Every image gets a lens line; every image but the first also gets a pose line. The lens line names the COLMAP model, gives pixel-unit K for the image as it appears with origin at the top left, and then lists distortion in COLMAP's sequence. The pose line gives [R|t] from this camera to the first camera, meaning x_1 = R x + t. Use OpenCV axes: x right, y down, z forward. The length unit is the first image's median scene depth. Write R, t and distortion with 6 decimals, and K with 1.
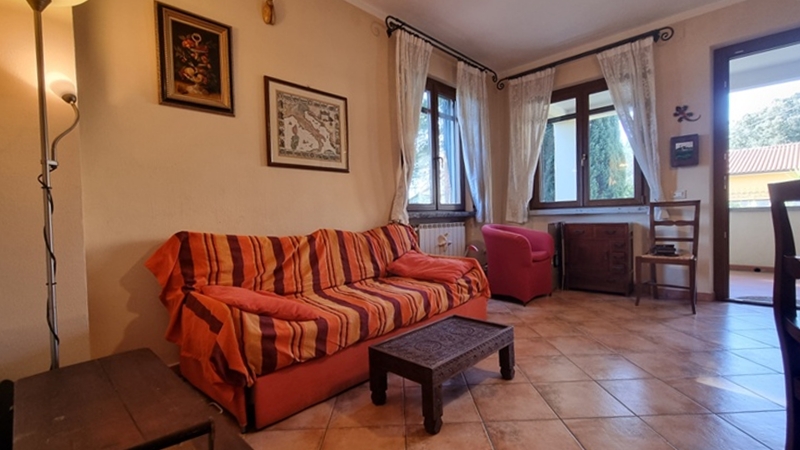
lens RADIAL K [[352.7, 0, 400.1], [0, 352.7, 227.7], [0, 0, 1]] dist [0.000357, -0.000191]
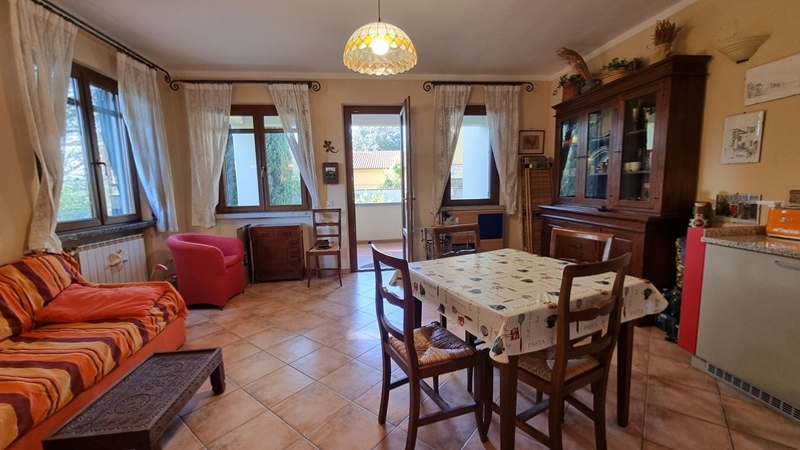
lens RADIAL K [[326.6, 0, 398.4], [0, 326.6, 224.9], [0, 0, 1]] dist [0.001621, -0.000415]
pose [[0.634868, -0.081868, 0.768271, -0.058708], [0.029889, 0.996228, 0.081460, -0.111959], [-0.772043, -0.028753, 0.634920, -0.063886]]
